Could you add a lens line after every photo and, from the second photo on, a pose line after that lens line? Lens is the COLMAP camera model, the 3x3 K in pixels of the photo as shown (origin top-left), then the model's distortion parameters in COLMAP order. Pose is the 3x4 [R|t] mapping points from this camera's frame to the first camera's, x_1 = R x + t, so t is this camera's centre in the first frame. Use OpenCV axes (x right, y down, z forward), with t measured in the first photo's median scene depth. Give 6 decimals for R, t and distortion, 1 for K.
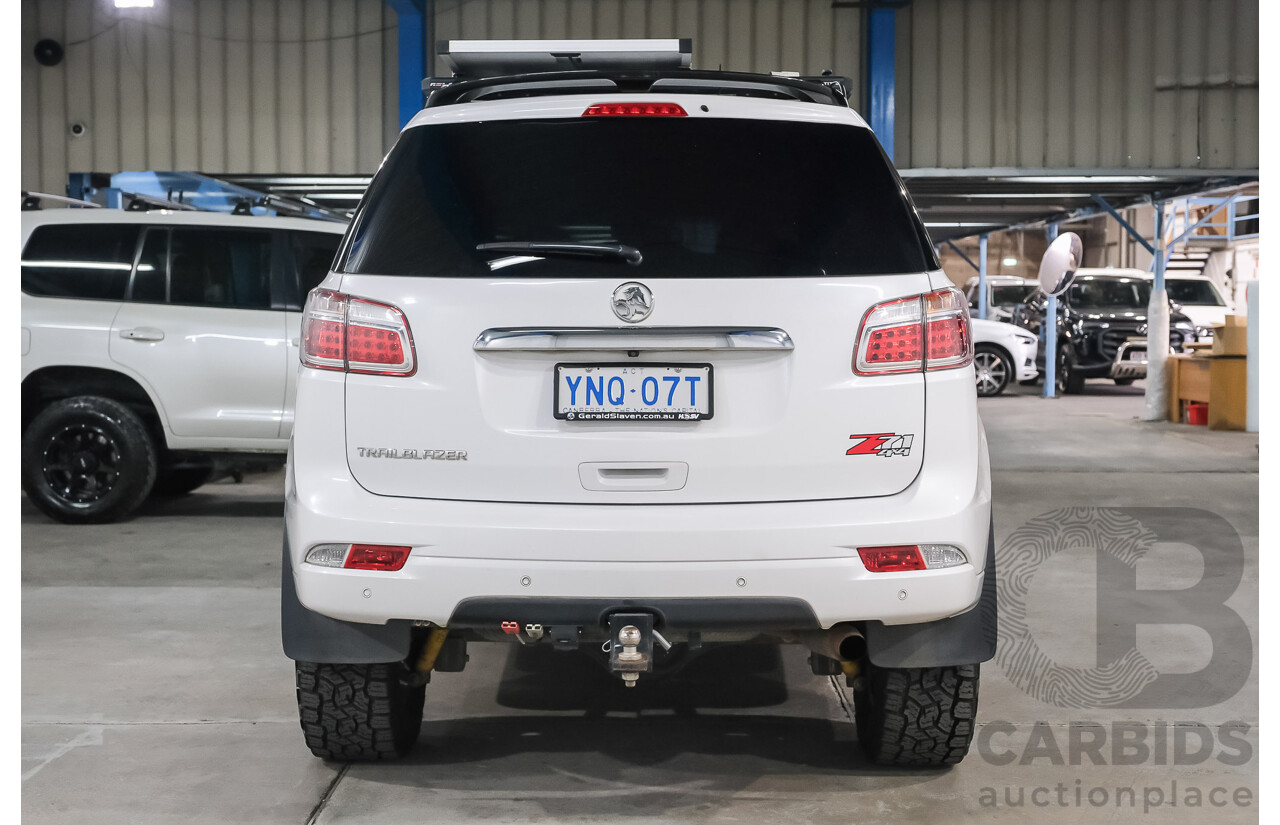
lens RADIAL K [[1902.6, 0, 667.8], [0, 1902.6, 405.6], [0, 0, 1]] dist [0.063680, 0.048629]
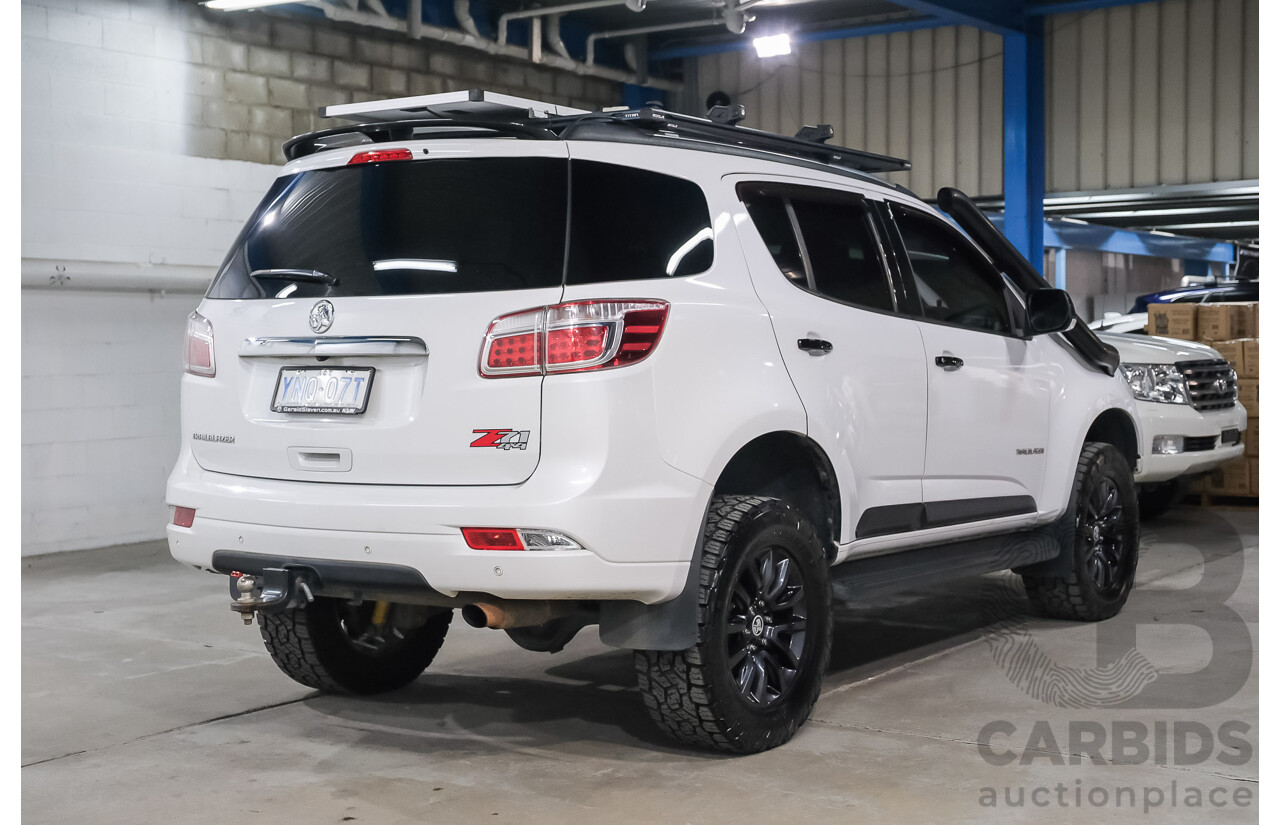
lens RADIAL K [[2004.3, 0, 640.0], [0, 2004.3, 412.5], [0, 0, 1]] dist [0.031031, 0.061440]
pose [[0.803185, 0.014630, -0.595550, 0.888079], [-0.021625, 0.999756, -0.004605, 0.008442], [0.595337, 0.016577, 0.803305, 0.088358]]
